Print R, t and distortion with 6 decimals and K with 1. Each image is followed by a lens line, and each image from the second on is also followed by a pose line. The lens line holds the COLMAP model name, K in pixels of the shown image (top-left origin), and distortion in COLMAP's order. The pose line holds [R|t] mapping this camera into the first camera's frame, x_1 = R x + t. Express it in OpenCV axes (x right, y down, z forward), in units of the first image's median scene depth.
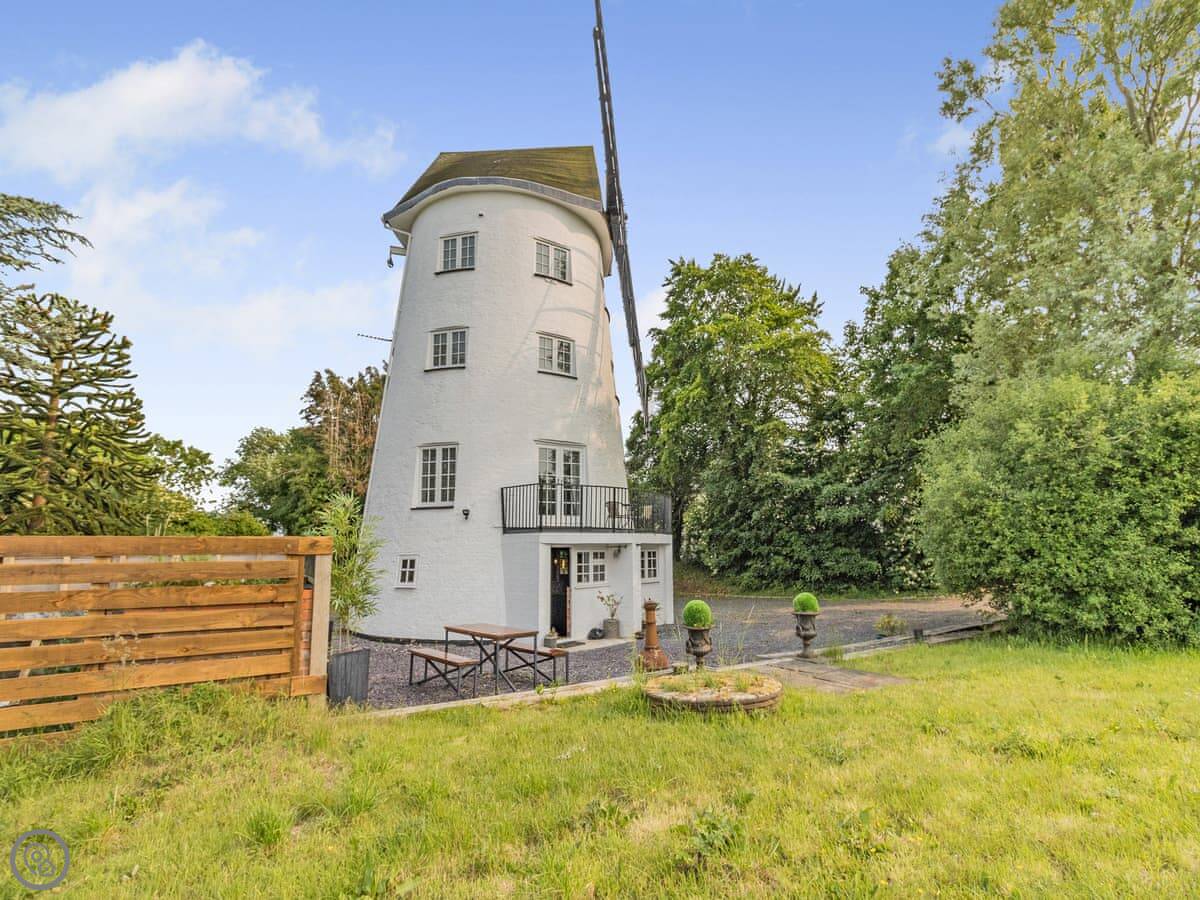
lens RADIAL K [[431.5, 0, 595.0], [0, 431.5, 493.1], [0, 0, 1]] dist [-0.006594, -0.000125]
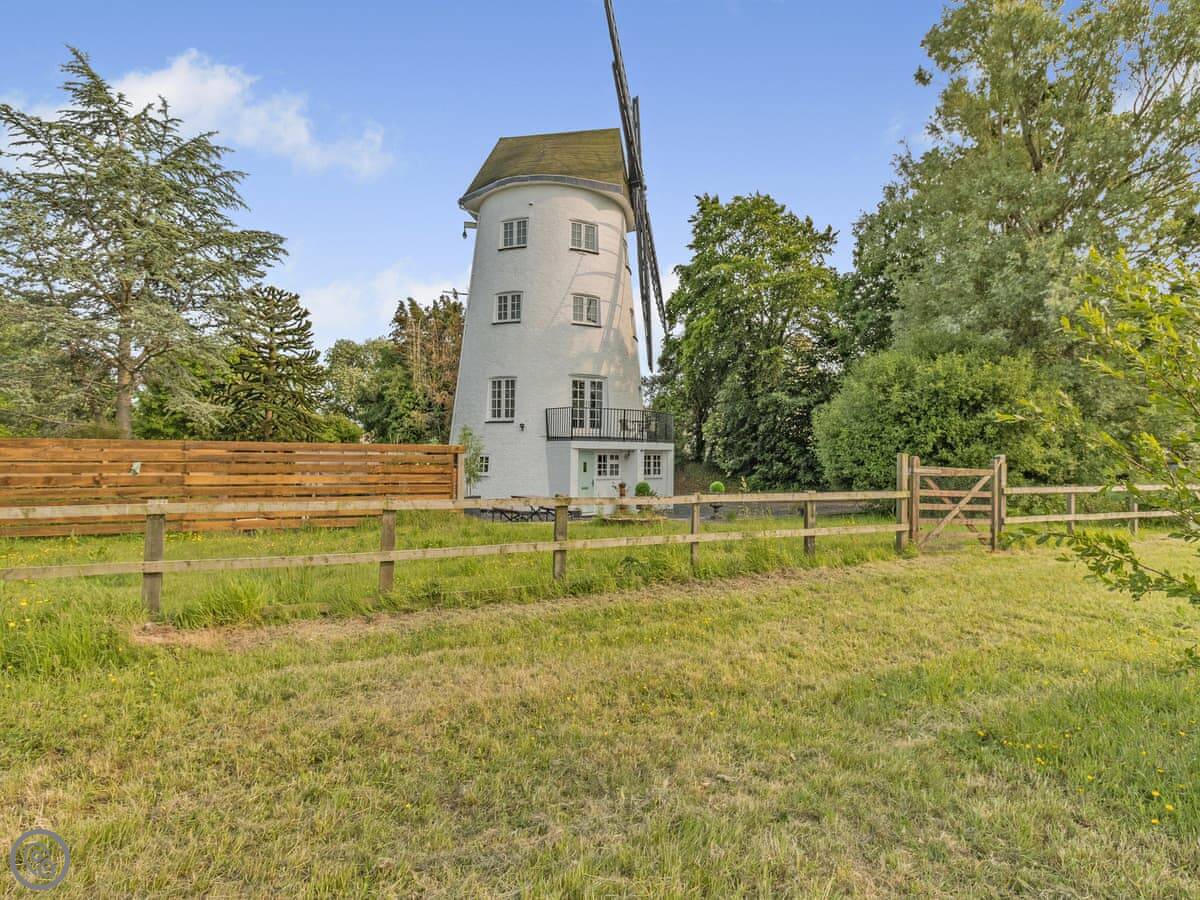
lens RADIAL K [[563.7, 0, 604.8], [0, 563.7, 423.8], [0, 0, 1]] dist [-0.002751, -0.000376]
pose [[0.990012, 0.016546, -0.140007, 0.217929], [-0.004987, 0.996578, 0.082510, -0.107226], [0.140893, -0.080987, 0.986707, -0.748659]]
